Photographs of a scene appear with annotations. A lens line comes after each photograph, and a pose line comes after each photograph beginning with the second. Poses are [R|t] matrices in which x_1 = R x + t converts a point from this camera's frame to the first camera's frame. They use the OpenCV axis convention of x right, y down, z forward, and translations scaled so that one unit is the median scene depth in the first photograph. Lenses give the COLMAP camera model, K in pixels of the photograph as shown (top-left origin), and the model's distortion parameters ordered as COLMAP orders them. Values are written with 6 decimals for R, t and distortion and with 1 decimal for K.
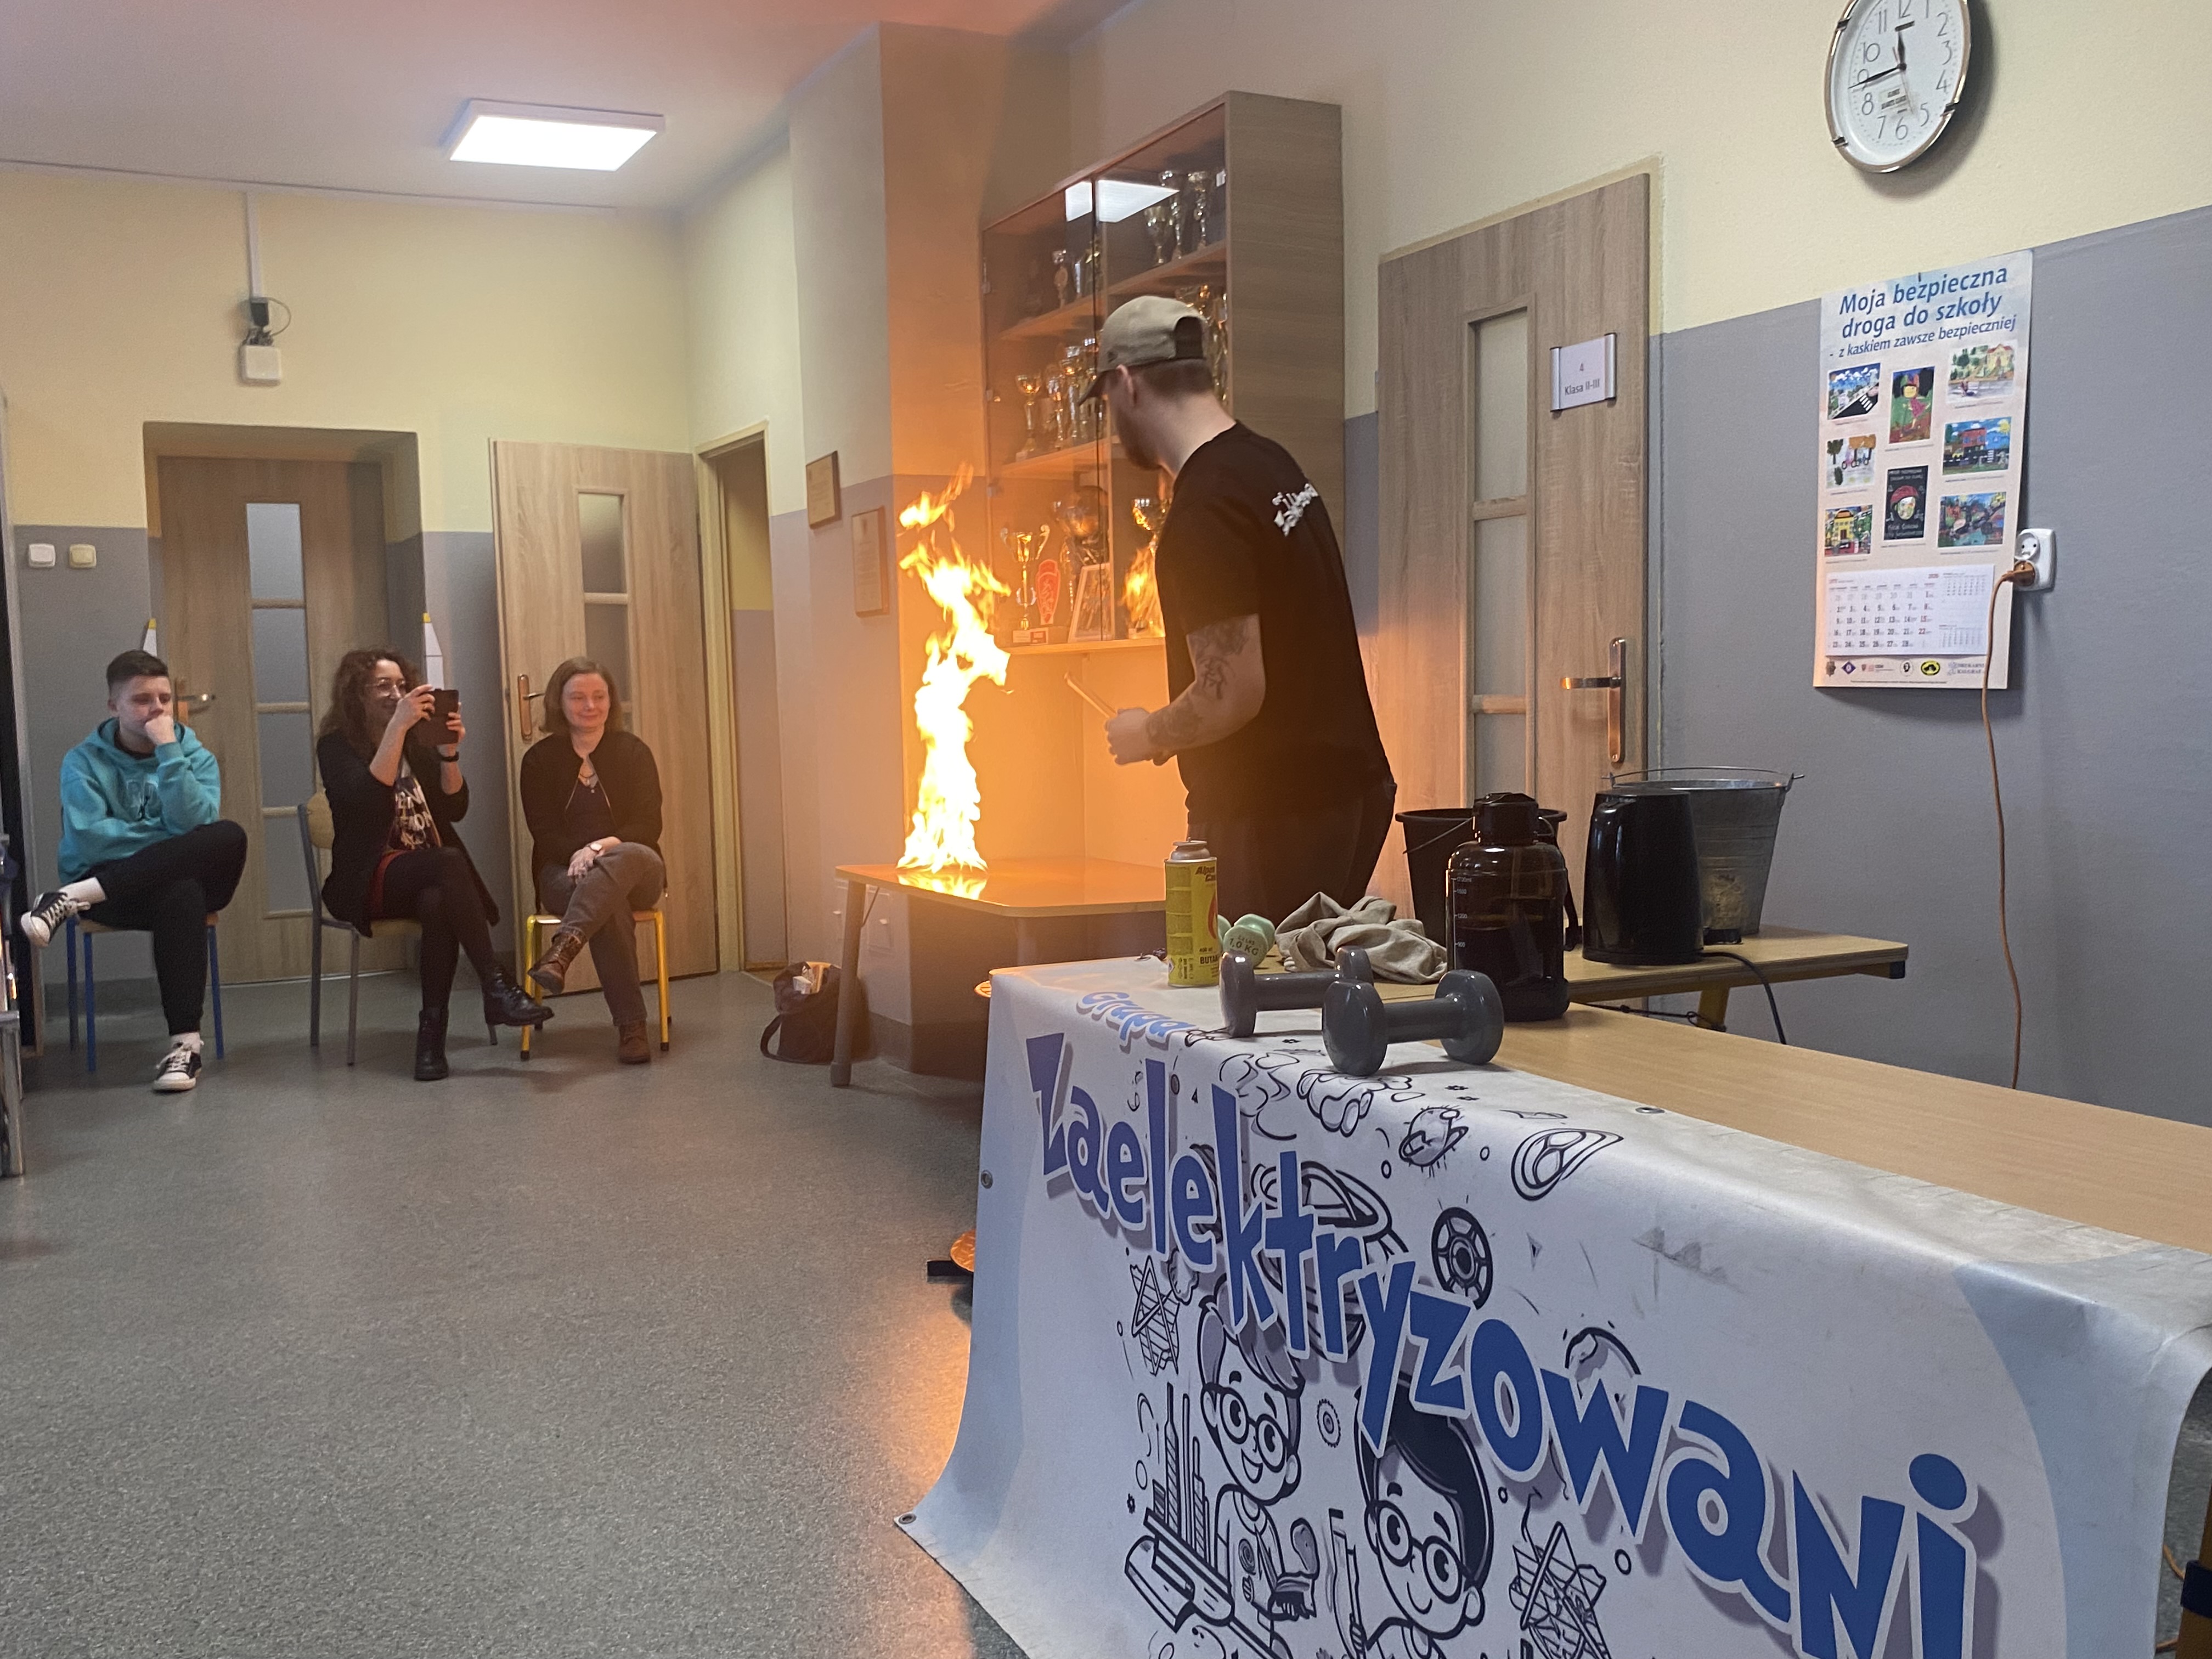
lens RADIAL K [[1929.1, 0, 1093.7], [0, 1929.1, 850.8], [0, 0, 1]] dist [0.119082, -0.328438]
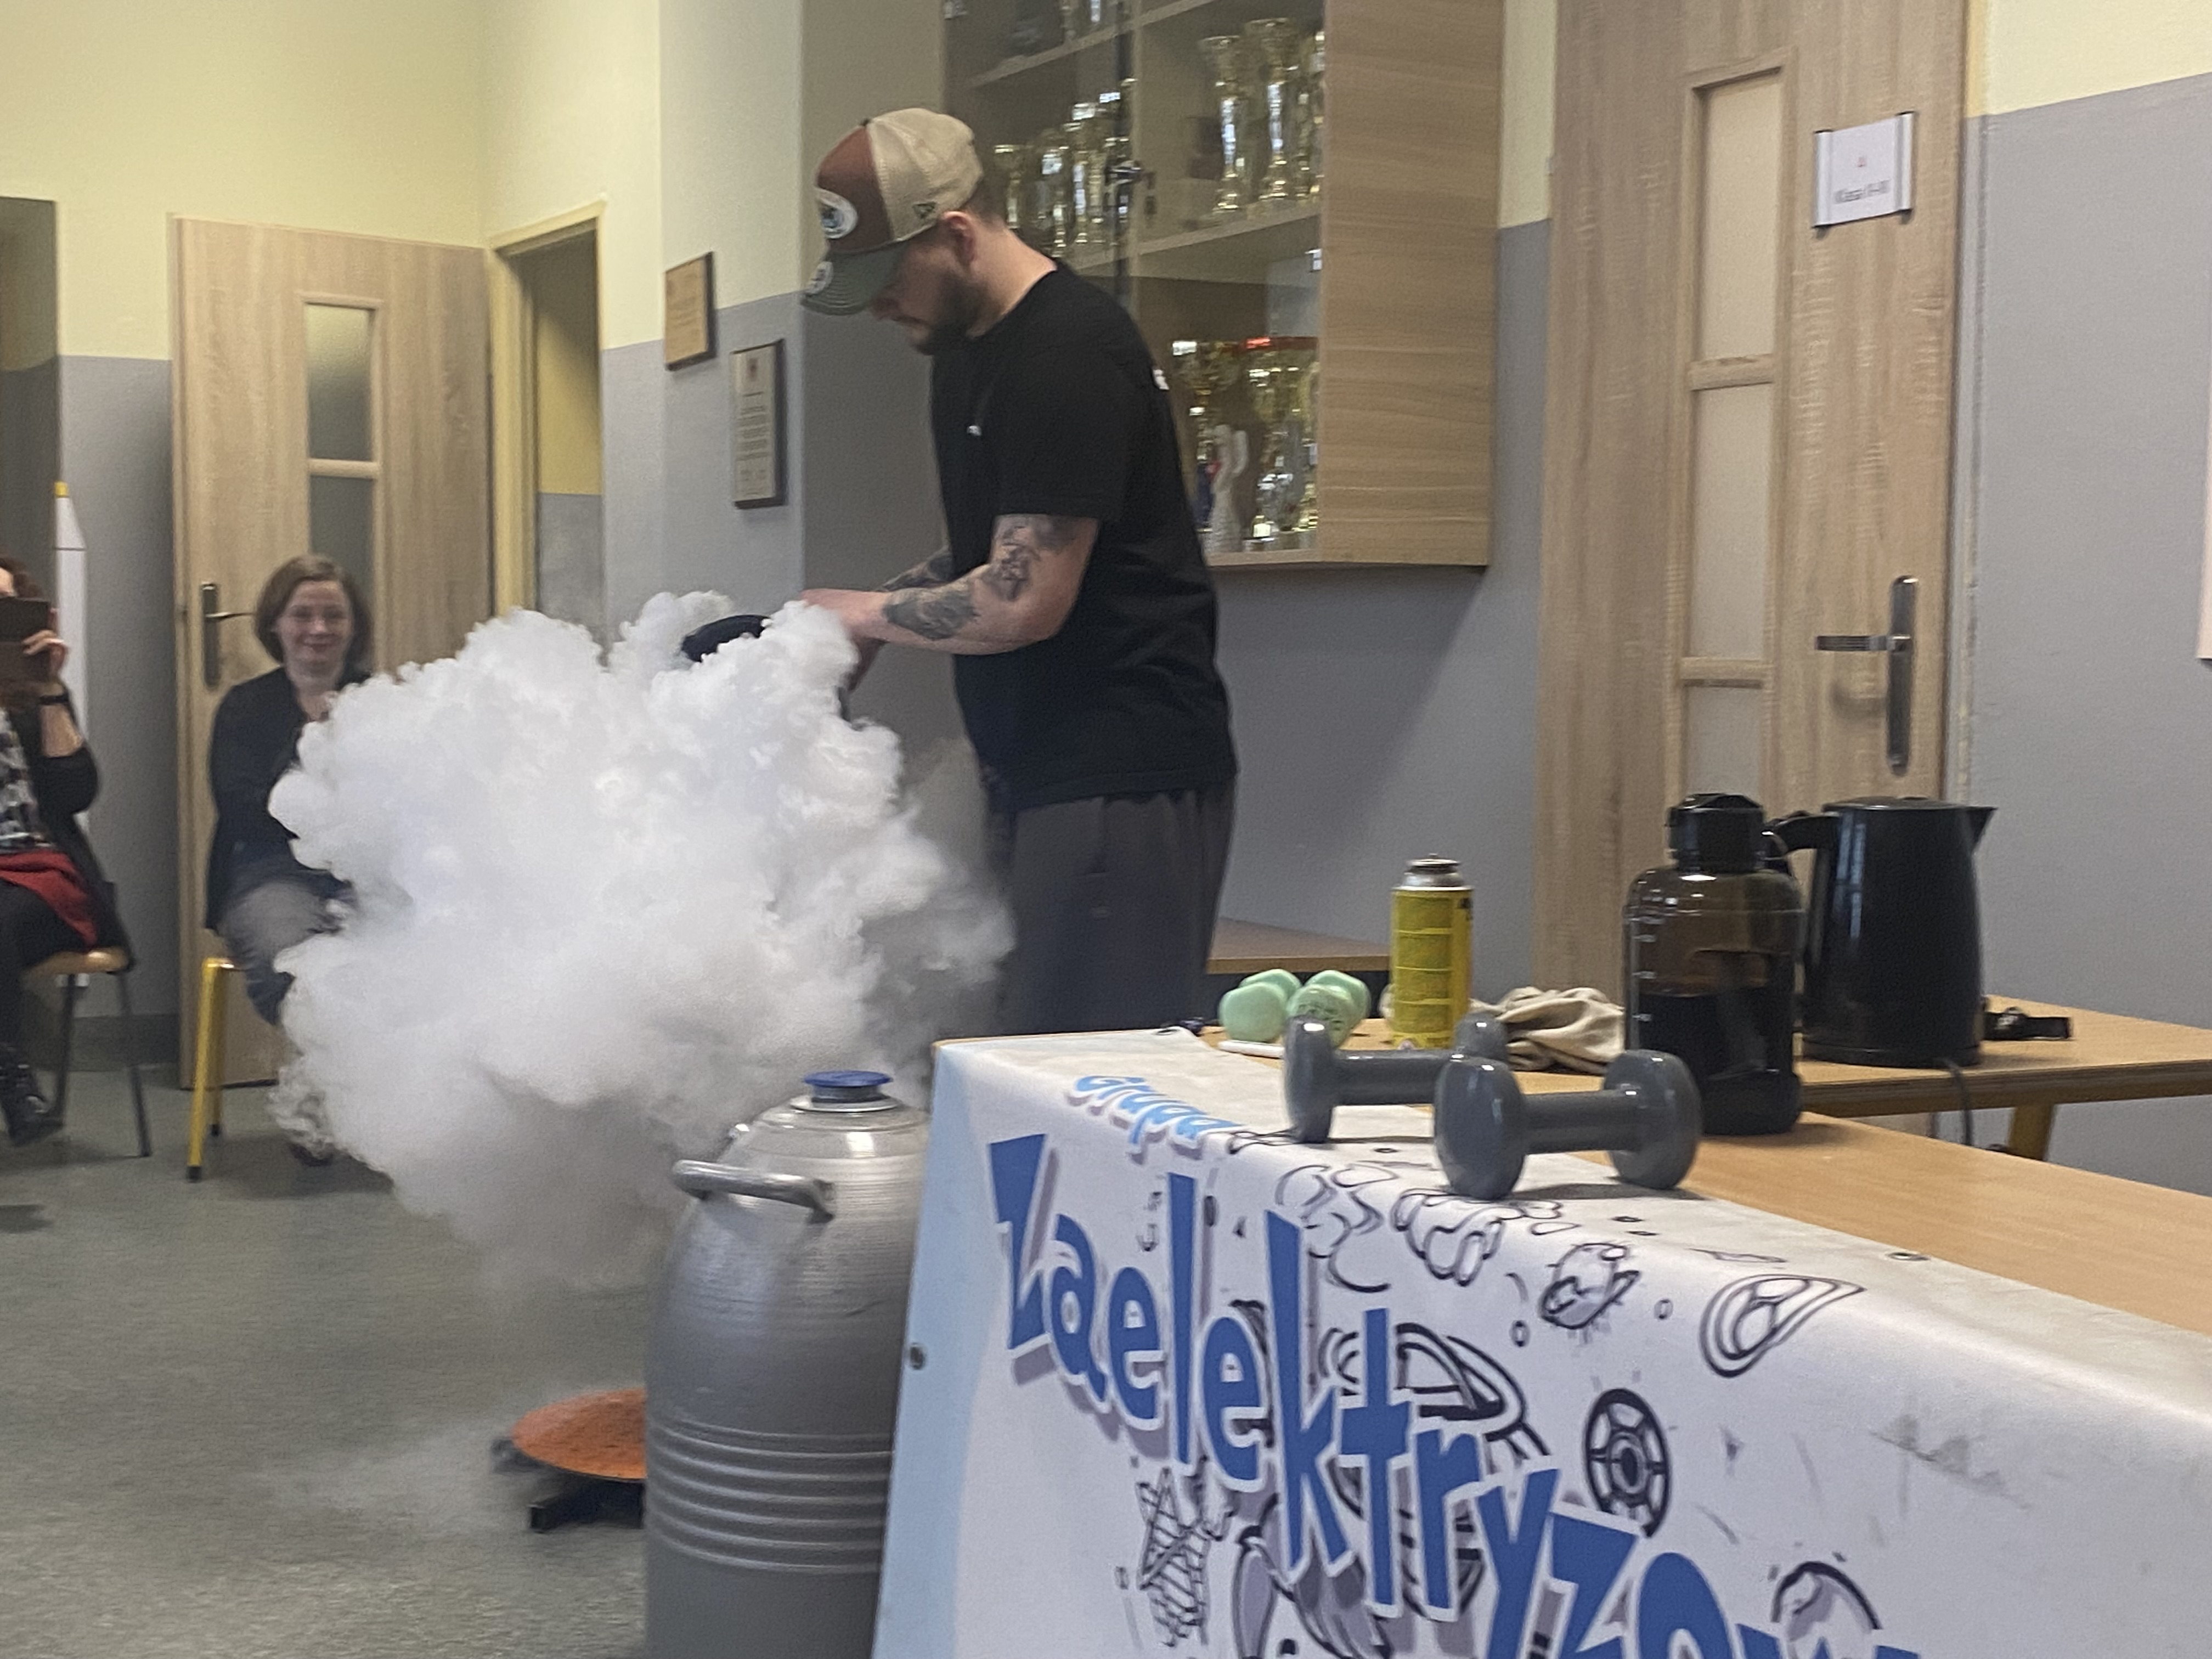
lens RADIAL K [[3066.9, 0, 1071.9], [0, 3066.9, 828.7], [0, 0, 1]] dist [0.189956, -0.516821]
pose [[0.999473, 0.032181, -0.004185, -0.006079], [-0.032264, 0.999243, -0.021731, 0.012373], [0.003482, 0.021854, 0.999755, -0.072109]]
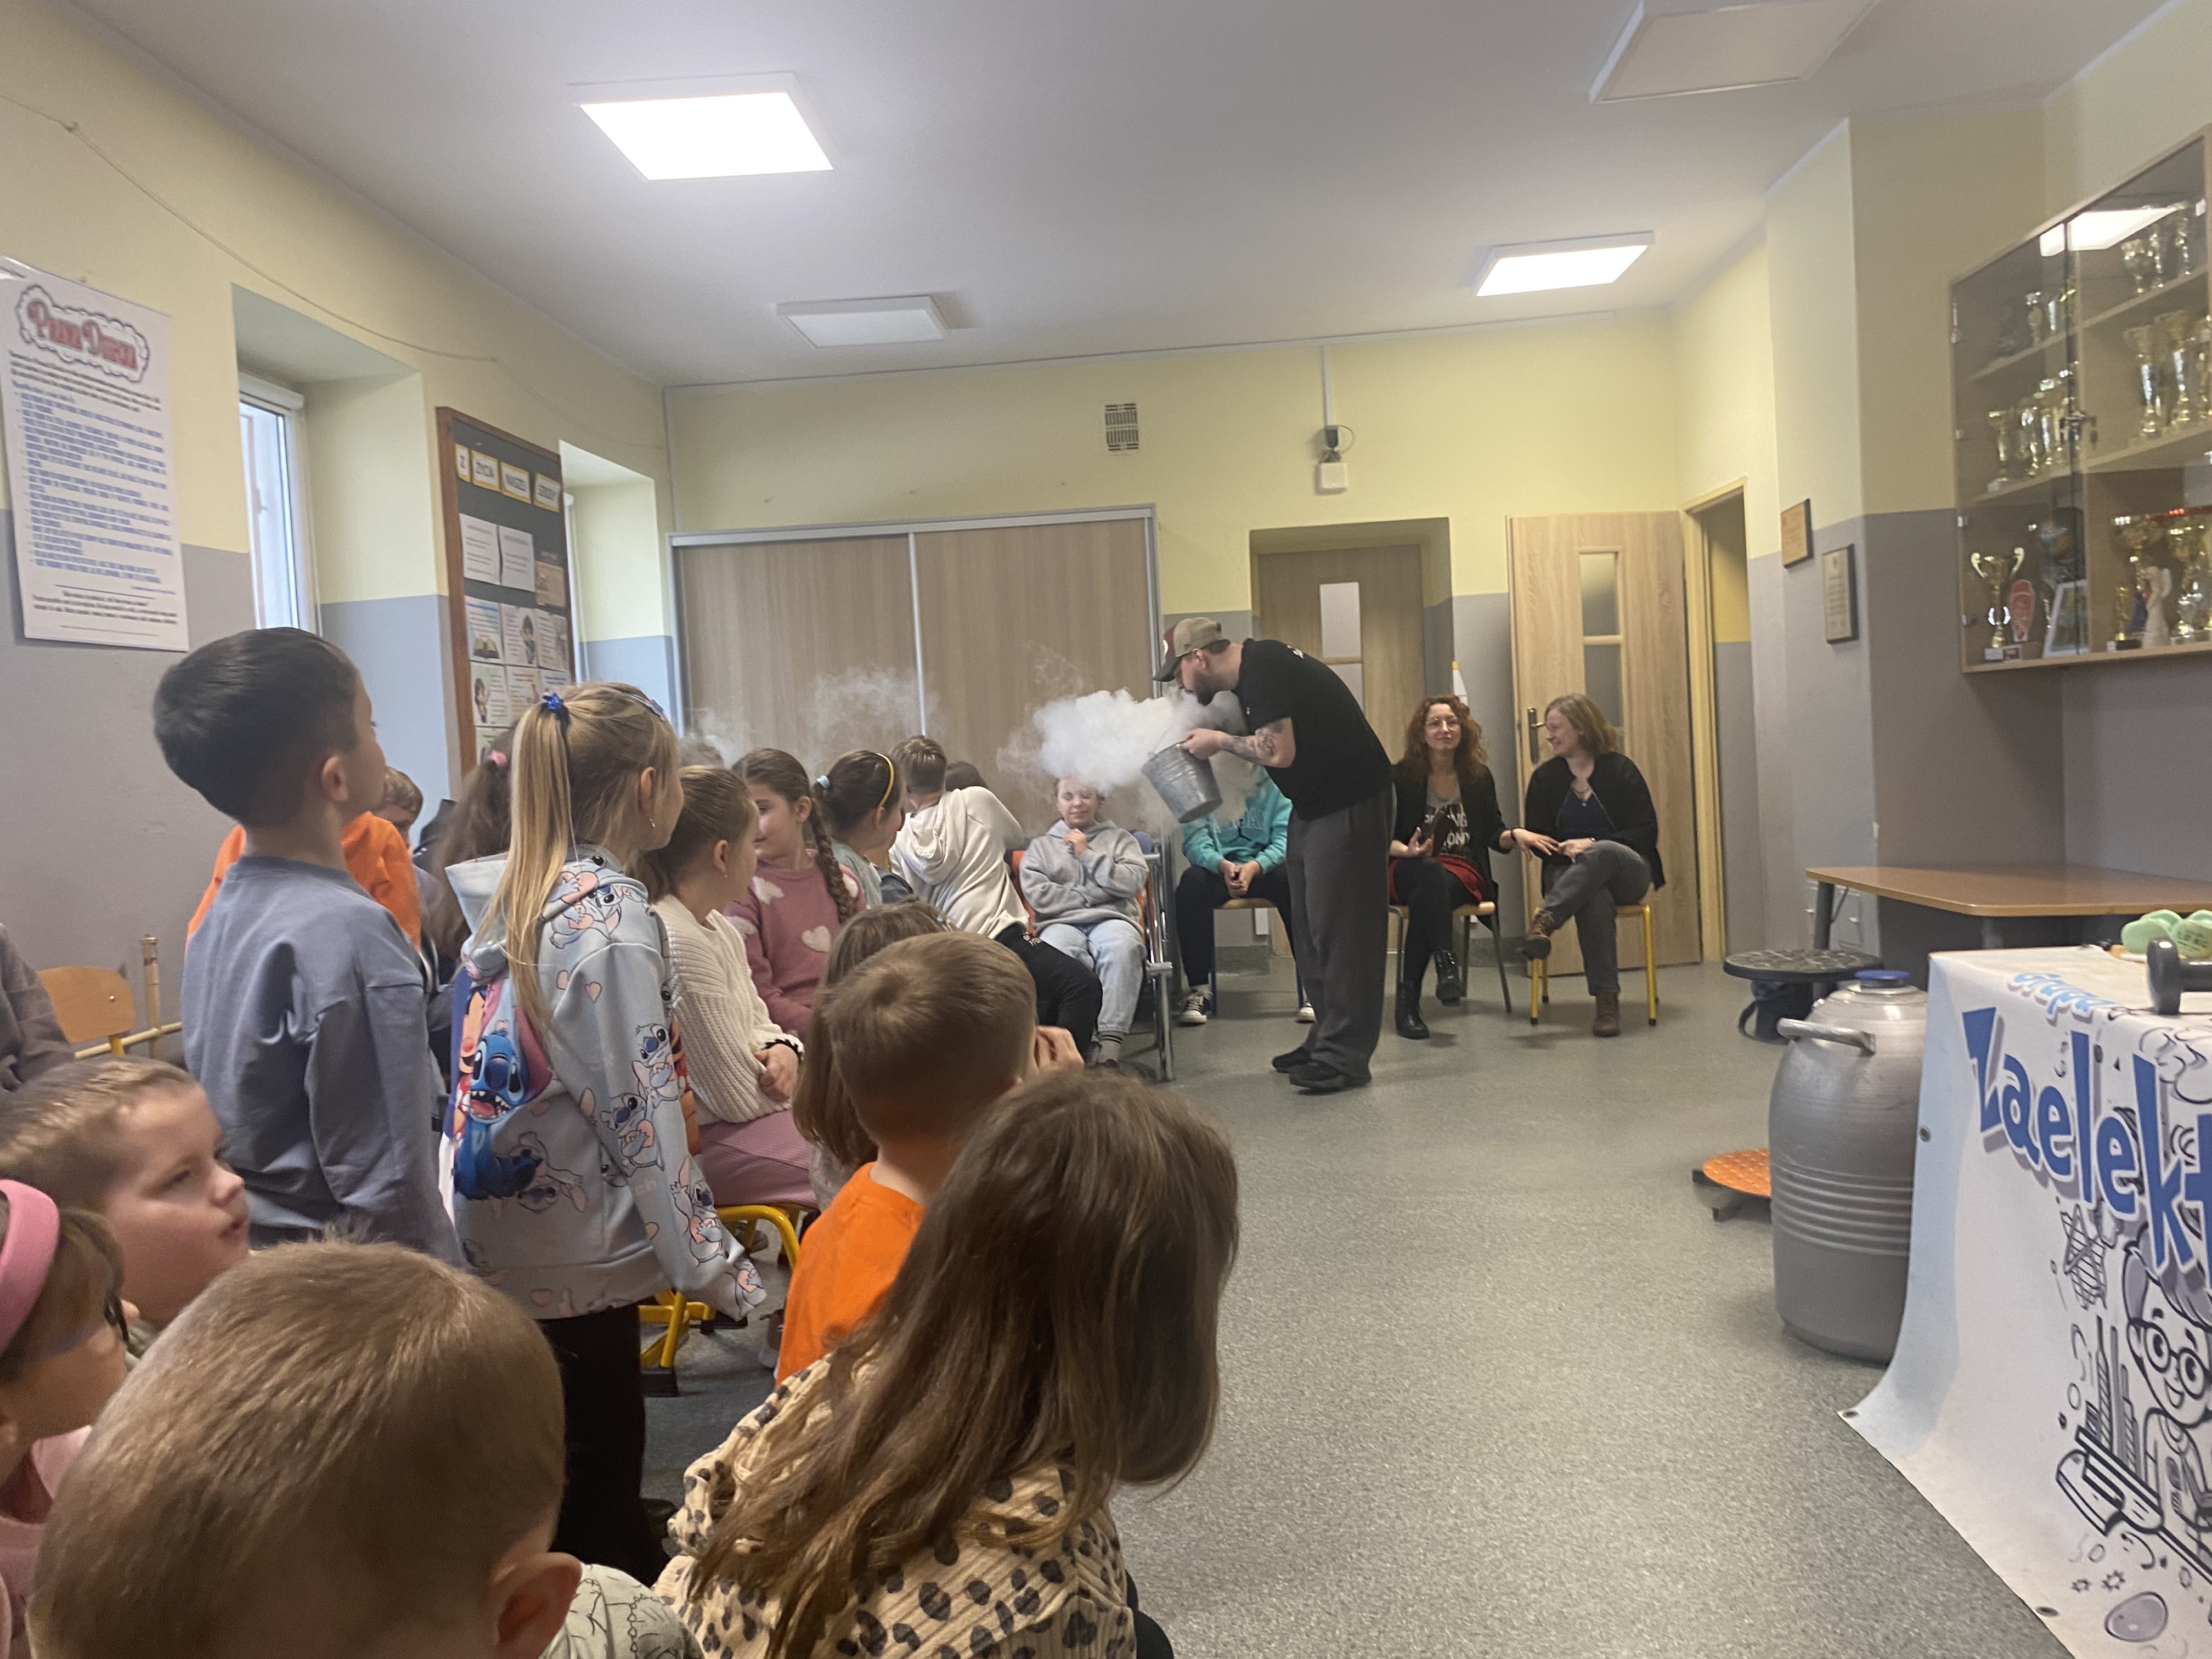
lens RADIAL K [[1704.5, 0, 1077.2], [0, 1704.5, 815.4], [0, 0, 1]] dist [0.009967, -0.015924]
pose [[0.854333, -0.005400, -0.519697, 0.049297], [-0.007433, 0.999717, -0.022606, 0.007821], [0.519672, 0.023176, 0.854051, -0.165363]]
